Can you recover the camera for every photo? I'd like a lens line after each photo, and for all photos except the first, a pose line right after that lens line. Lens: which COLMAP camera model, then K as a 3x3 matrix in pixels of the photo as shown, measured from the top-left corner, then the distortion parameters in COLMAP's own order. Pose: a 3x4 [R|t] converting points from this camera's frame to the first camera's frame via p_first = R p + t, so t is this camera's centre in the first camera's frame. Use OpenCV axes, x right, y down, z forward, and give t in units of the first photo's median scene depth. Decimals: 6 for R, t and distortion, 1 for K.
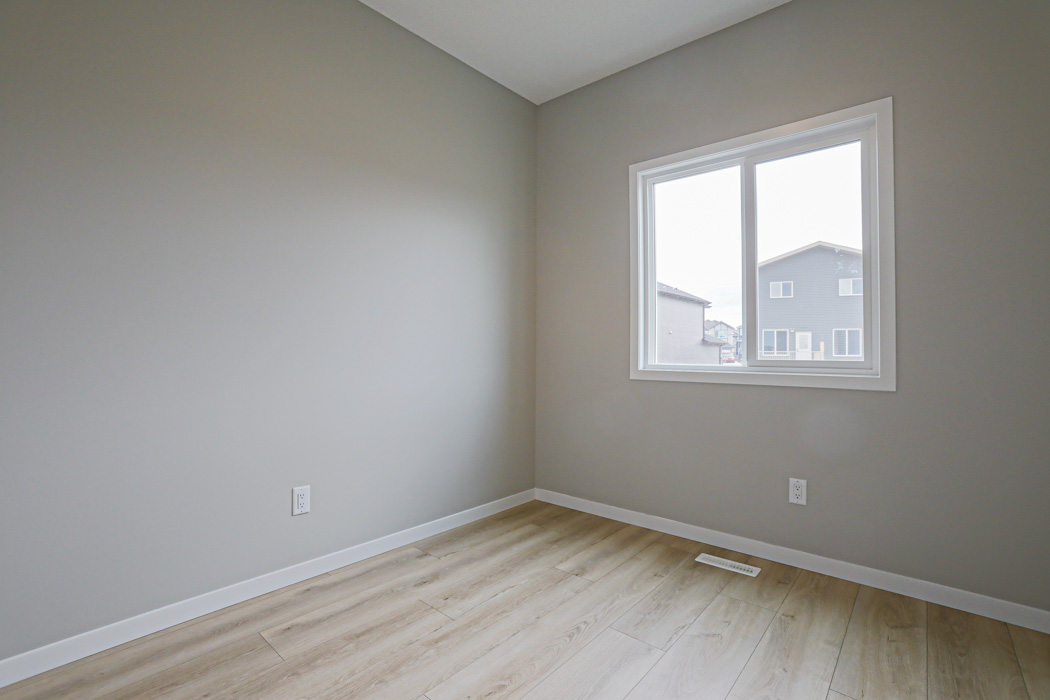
lens RADIAL K [[478.9, 0, 517.4], [0, 478.9, 345.7], [0, 0, 1]] dist [-0.069760, 0.026993]
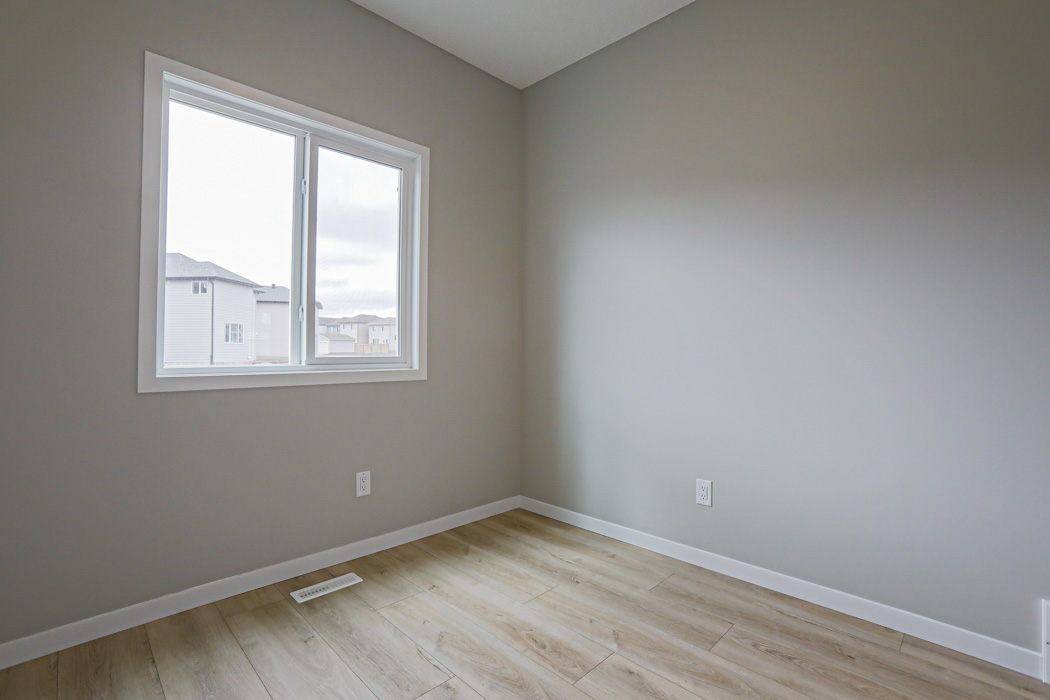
lens RADIAL K [[478.9, 0, 517.4], [0, 478.9, 345.7], [0, 0, 1]] dist [-0.069760, 0.026993]
pose [[0.058691, 0.000438, 0.998276, -0.430717], [-0.014258, 0.999898, 0.000400, 0.000512], [-0.998174, -0.014257, 0.058691, 0.601623]]
